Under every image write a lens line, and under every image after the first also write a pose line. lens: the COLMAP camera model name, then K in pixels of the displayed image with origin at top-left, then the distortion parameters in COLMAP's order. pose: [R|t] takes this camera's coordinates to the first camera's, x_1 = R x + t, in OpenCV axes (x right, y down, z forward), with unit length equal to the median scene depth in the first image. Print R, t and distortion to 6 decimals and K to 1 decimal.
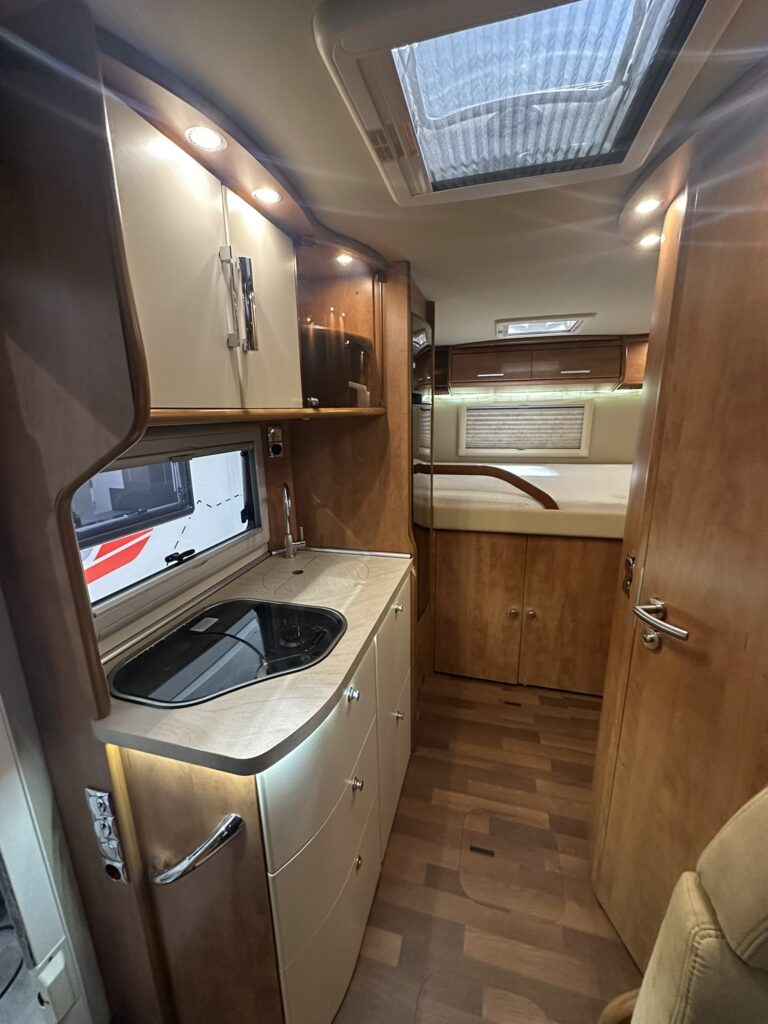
lens RADIAL K [[408.3, 0, 384.5], [0, 408.3, 510.8], [0, 0, 1]] dist [0.001156, 0.000161]
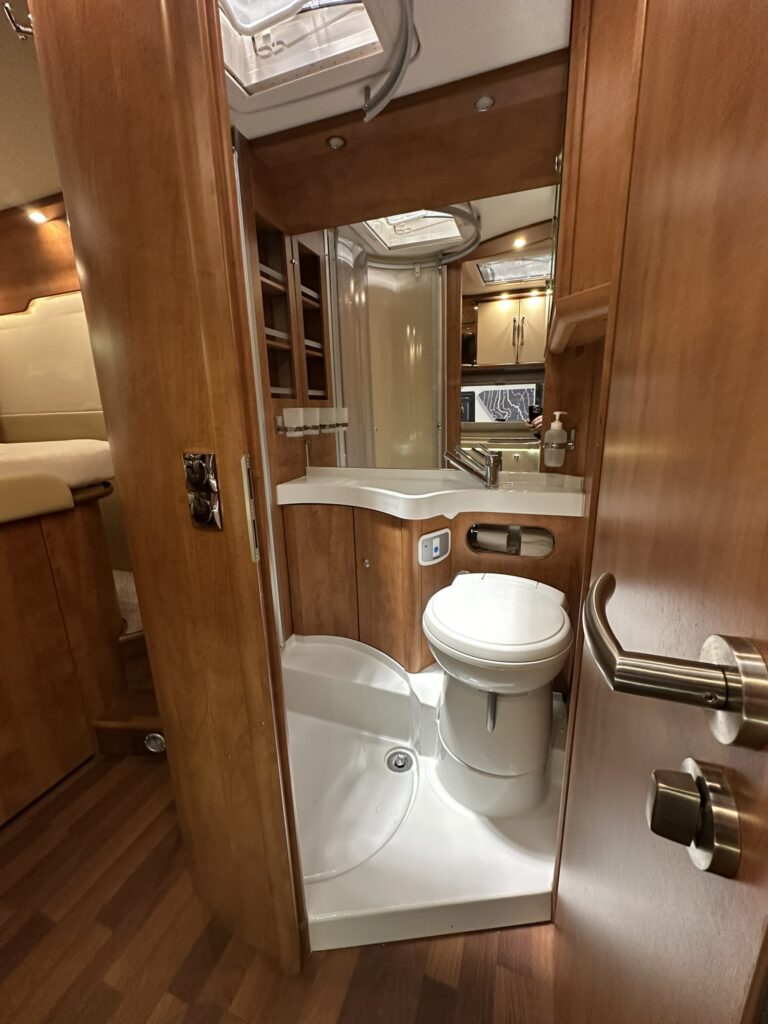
lens RADIAL K [[408.3, 0, 382.4], [0, 408.3, 511.5], [0, 0, 1]] dist [0.001156, 0.000161]
pose [[0.084254, -0.220783, 0.971677, 0.028817], [0.260790, 0.946040, 0.192345, 0.088466], [-0.961712, 0.237198, 0.137285, 0.434621]]
